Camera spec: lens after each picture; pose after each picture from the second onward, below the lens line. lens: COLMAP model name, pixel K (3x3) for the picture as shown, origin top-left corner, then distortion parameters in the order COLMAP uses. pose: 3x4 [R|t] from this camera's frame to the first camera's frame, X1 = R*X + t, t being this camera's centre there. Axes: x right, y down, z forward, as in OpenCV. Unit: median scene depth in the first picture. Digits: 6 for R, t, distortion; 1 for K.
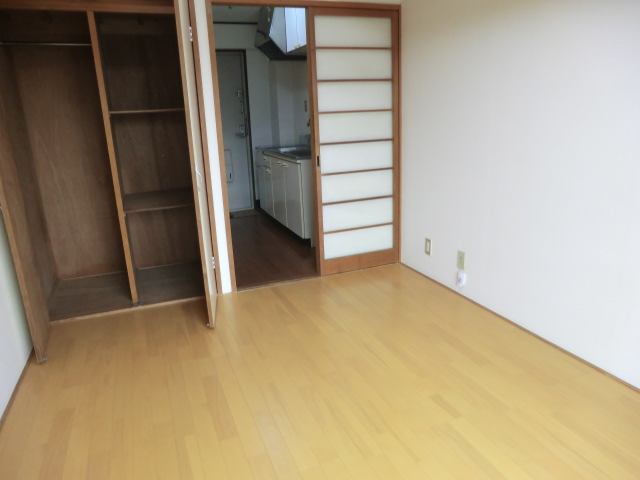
lens RADIAL K [[459.0, 0, 319.1], [0, 459.0, 242.7], [0, 0, 1]] dist [-0.104716, 0.103382]
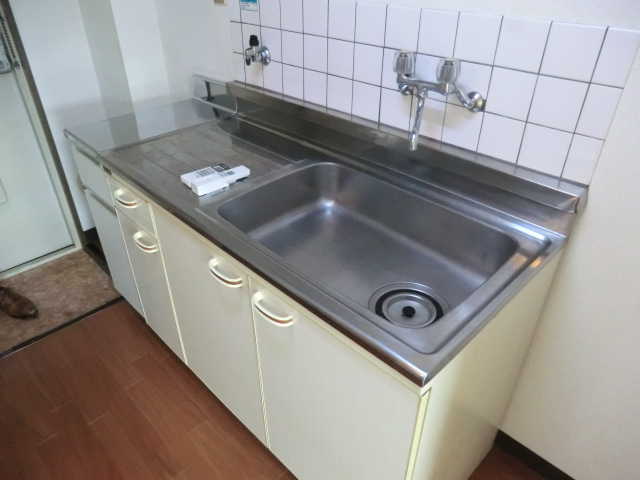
lens RADIAL K [[459.0, 0, 319.1], [0, 459.0, 242.7], [0, 0, 1]] dist [-0.104716, 0.103382]
pose [[0.916970, -0.185936, 0.352978, -0.159803], [0.076911, 0.950545, 0.300913, -0.335811], [-0.391472, -0.248781, 0.885922, 1.005150]]
